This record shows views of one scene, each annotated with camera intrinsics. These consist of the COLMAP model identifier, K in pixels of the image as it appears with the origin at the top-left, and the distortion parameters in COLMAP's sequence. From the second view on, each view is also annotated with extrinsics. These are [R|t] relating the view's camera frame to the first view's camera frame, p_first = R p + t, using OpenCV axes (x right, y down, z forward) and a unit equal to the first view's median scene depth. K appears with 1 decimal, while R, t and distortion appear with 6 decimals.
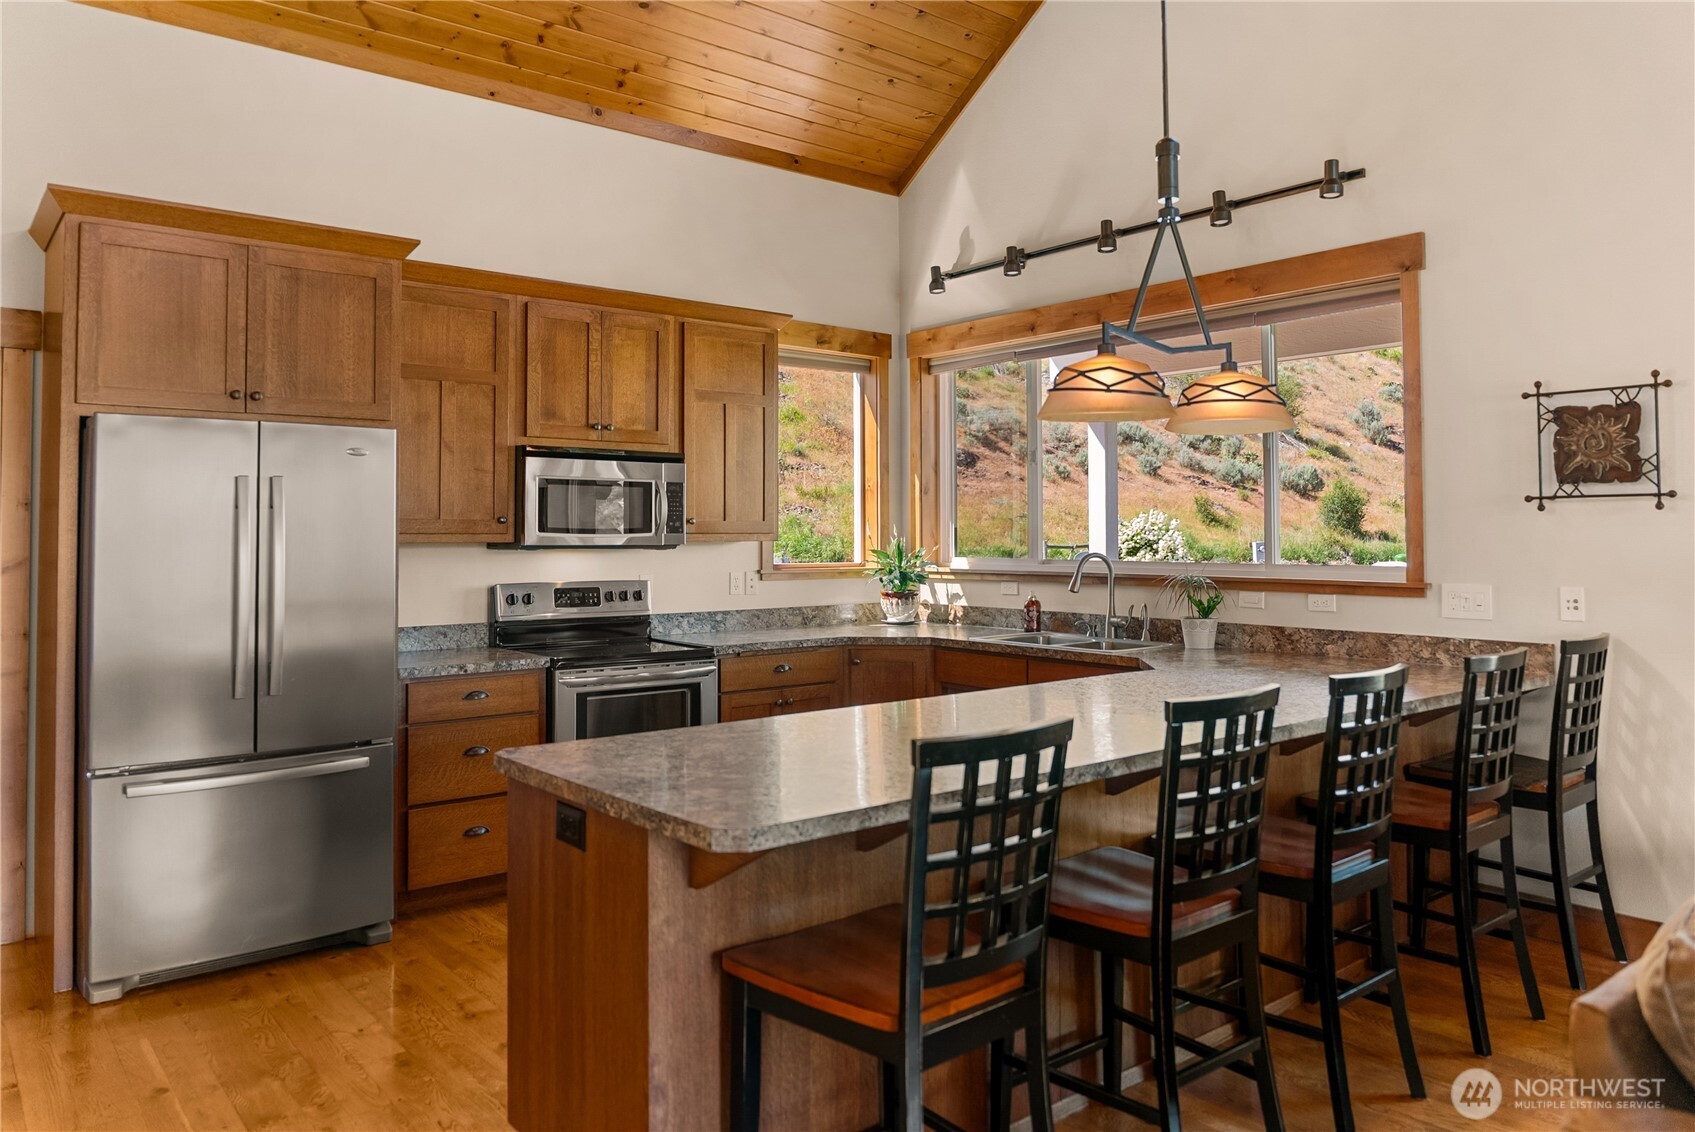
lens RADIAL K [[1160.8, 0, 833.4], [0, 1160.8, 500.2], [0, 0, 1]] dist [-0.012953, 0.000429]
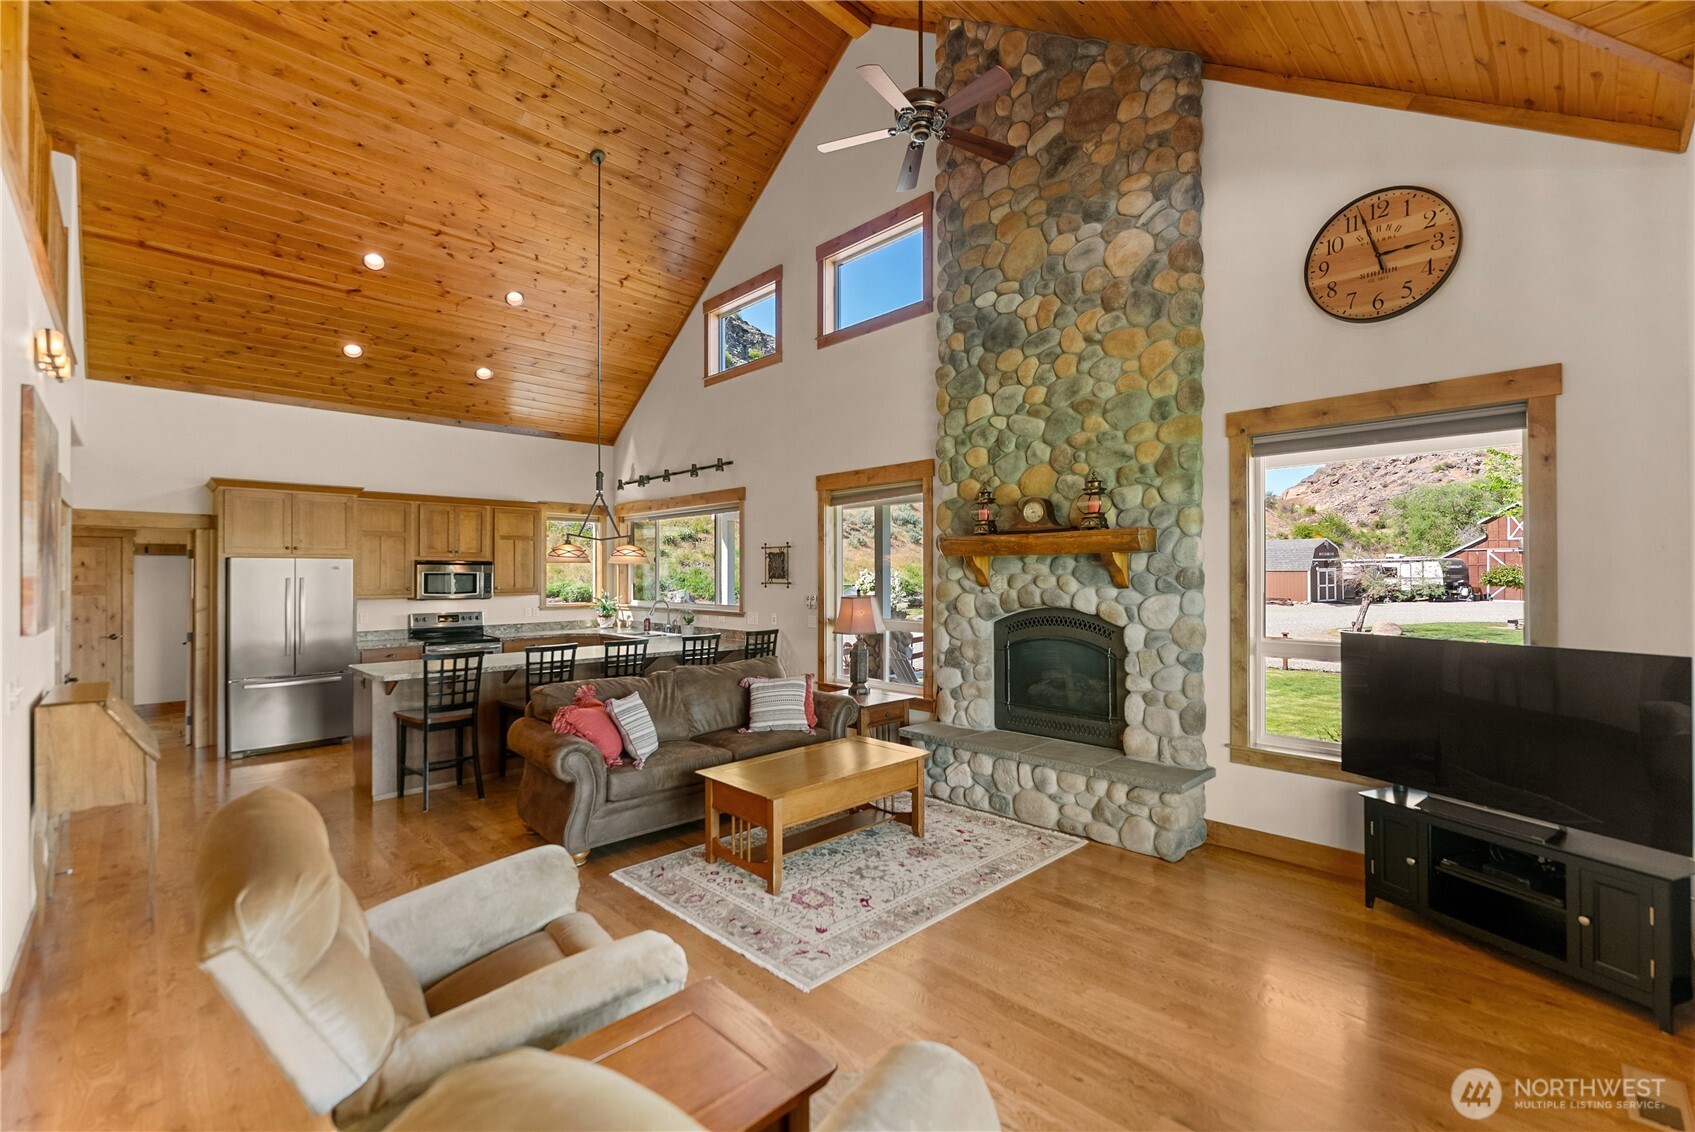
lens RADIAL K [[727.7, 0, 847.1], [0, 727.7, 570.3], [0, 0, 1]] dist [-0.003210, 0.000263]
pose [[0.995104, -0.000438, 0.098829, 0.516644], [-0.001948, 0.999709, 0.024040, -0.064808], [-0.098811, -0.024114, 0.994814, -0.693216]]
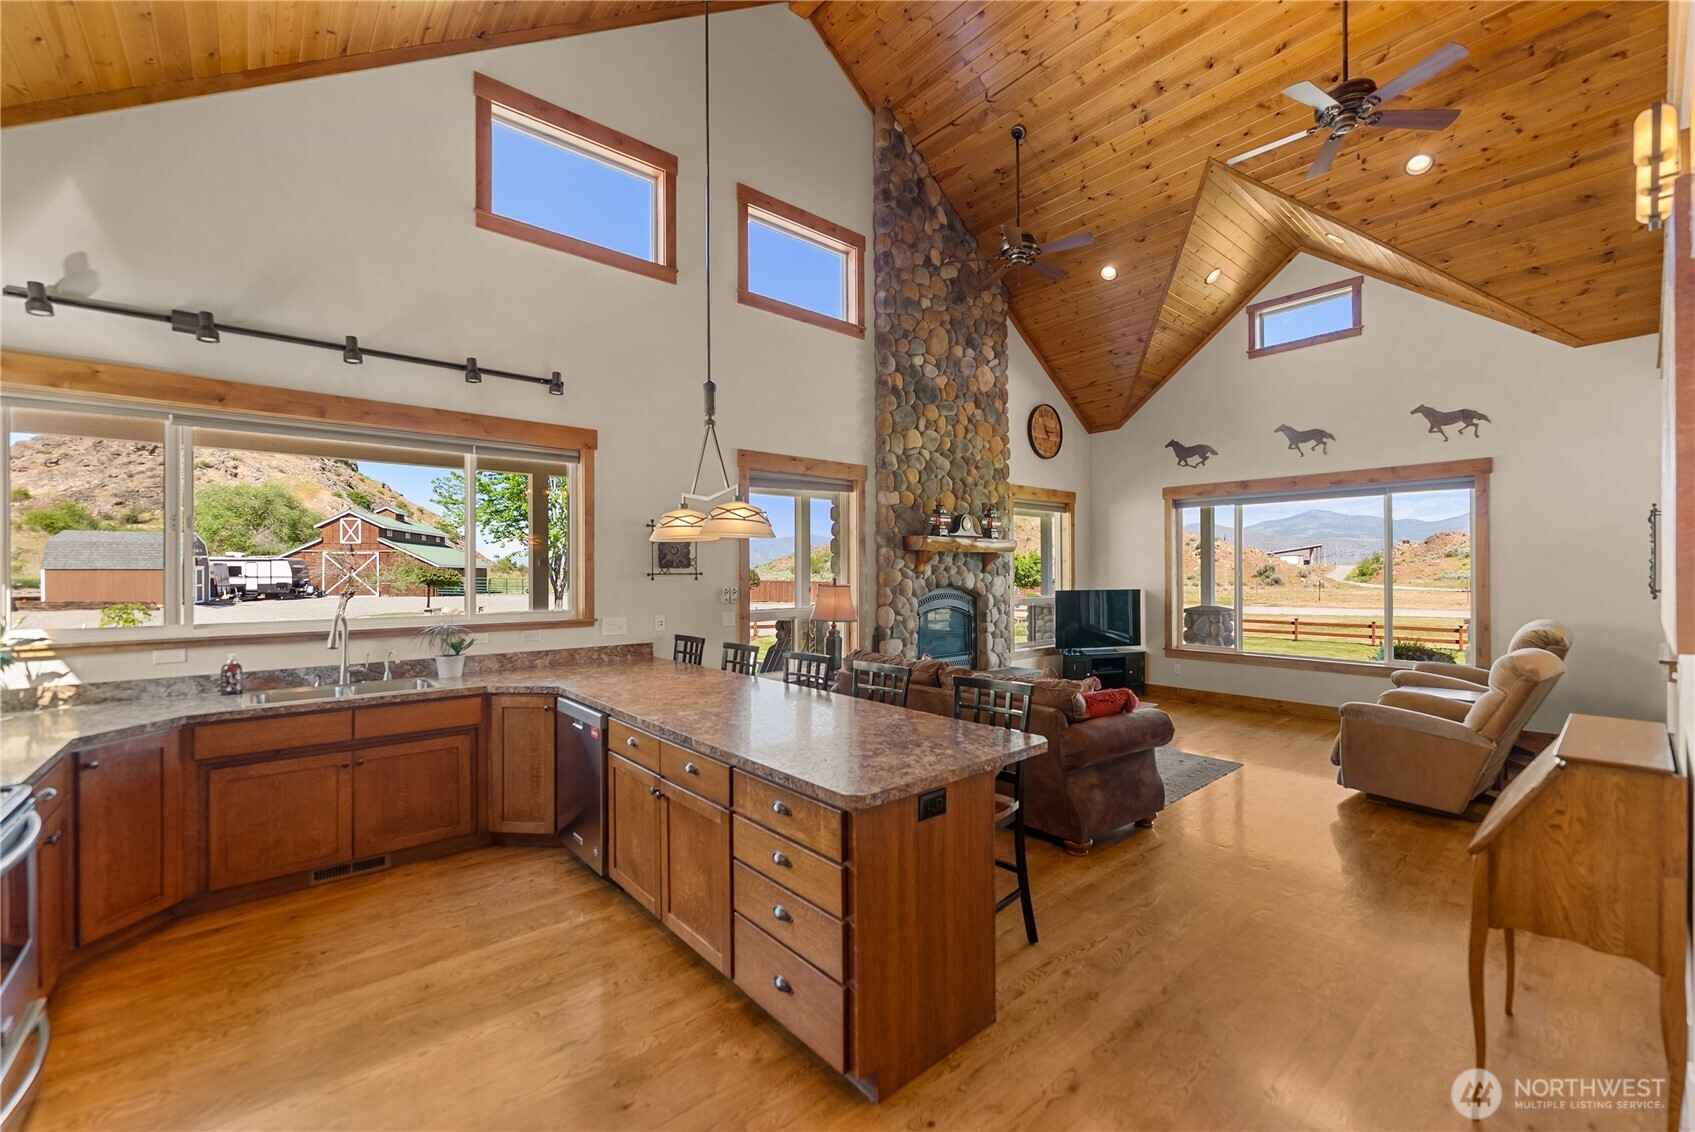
lens RADIAL K [[686.0, 0, 860.2], [0, 686.0, 571.6], [0, 0, 1]] dist [-0.001828, -0.000808]
pose [[-0.043083, 0.001771, 0.999070, -0.542444], [-0.027681, 0.999612, -0.002966, -0.011306], [-0.998688, -0.027783, -0.043017, 0.545346]]
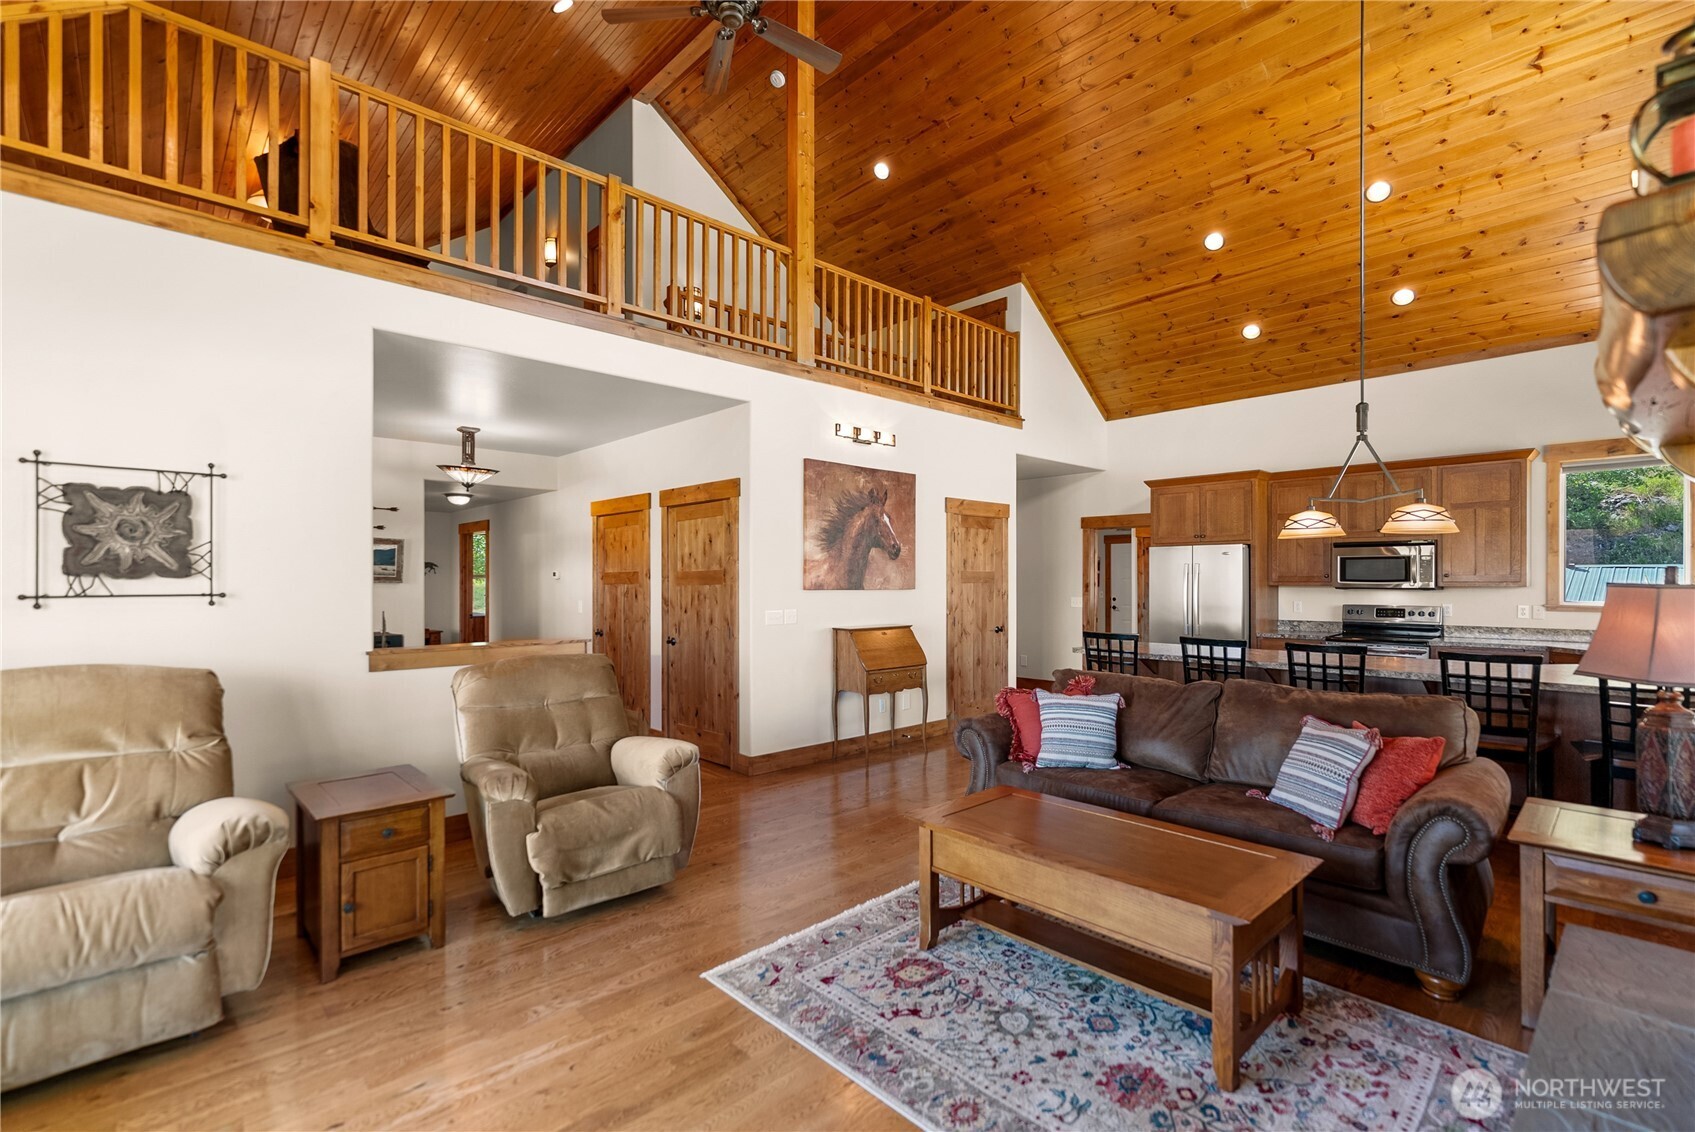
lens RADIAL K [[761.8, 0, 845.9], [0, 761.8, 582.7], [0, 0, 1]] dist [-0.002234, -0.000158]
pose [[0.073567, 0.007881, -0.997259, 1.116926], [0.033932, 0.999370, 0.010400, -0.016972], [0.996713, -0.034604, 0.073253, -0.054091]]
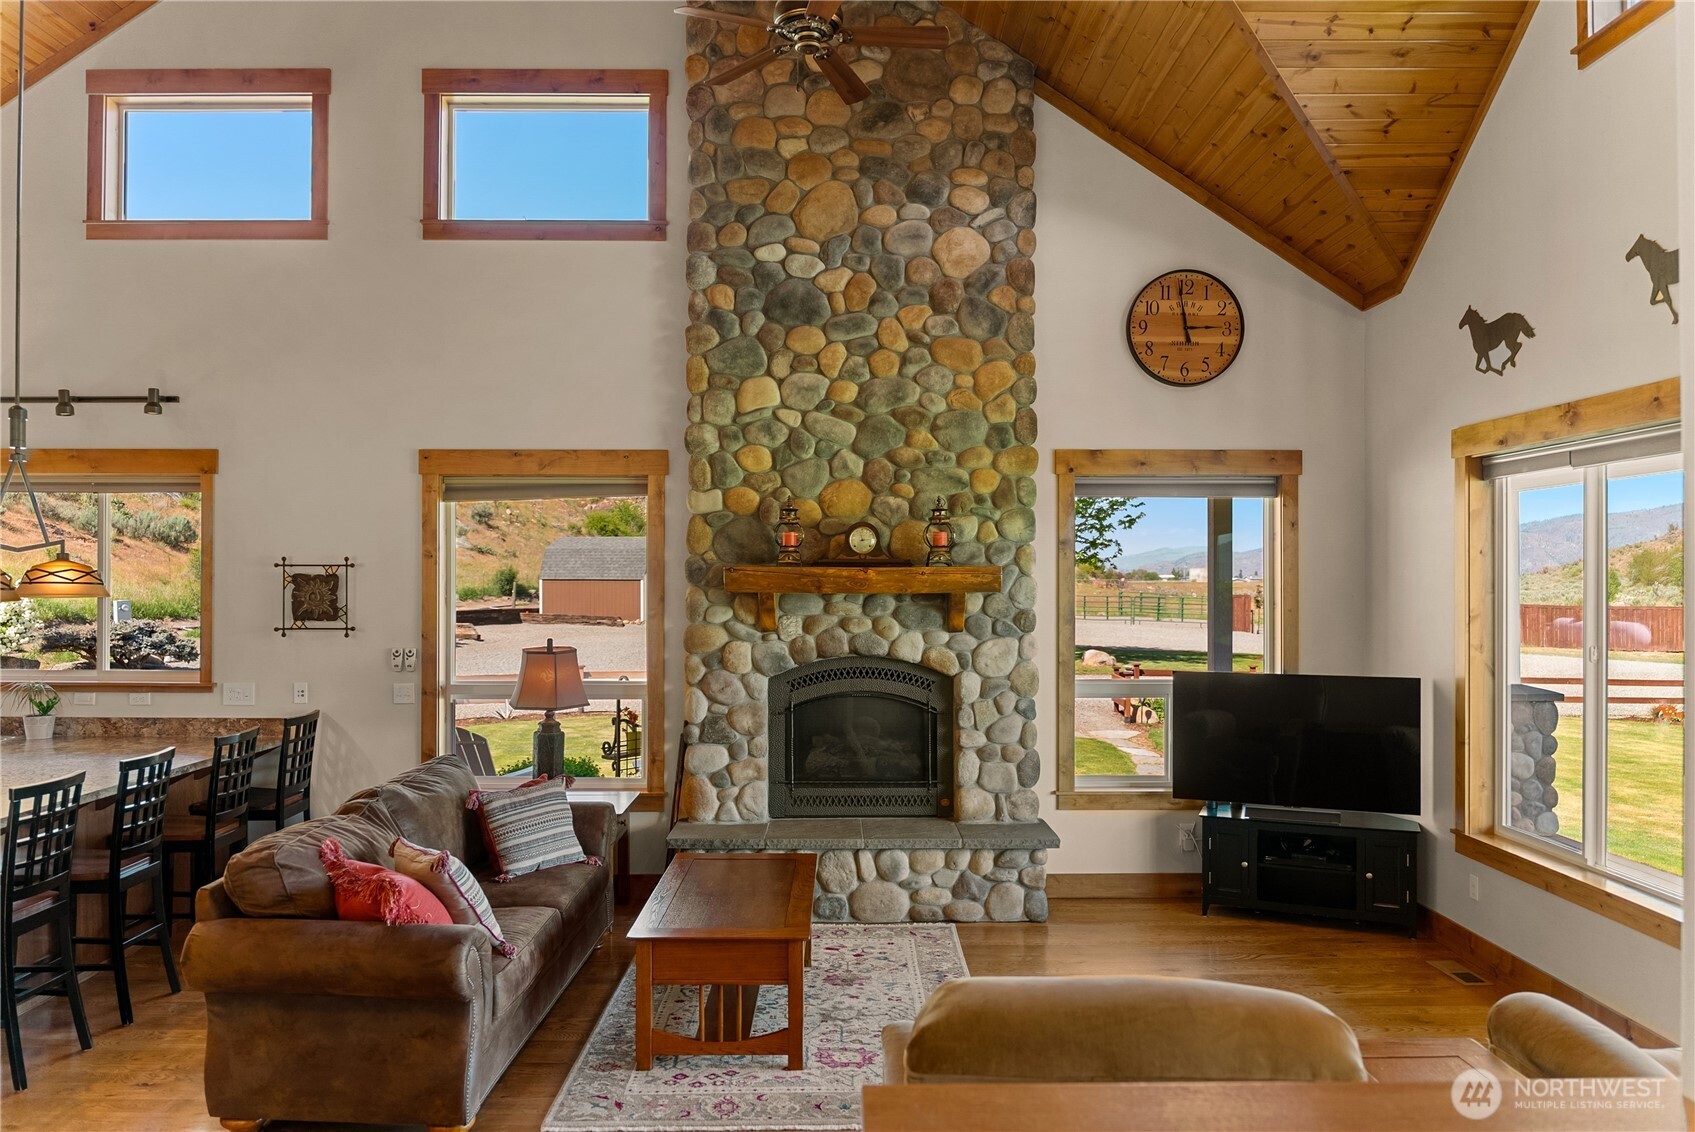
lens RADIAL K [[1160.8, 0, 853.7], [0, 1160.8, 569.4], [0, 0, 1]] dist [-0.012953, 0.000429]
pose [[0.612235, 0.010127, 0.790611, -0.149211], [-0.027534, 0.999585, 0.008519, -0.098737], [-0.790197, -0.026984, 0.612259, -0.509146]]
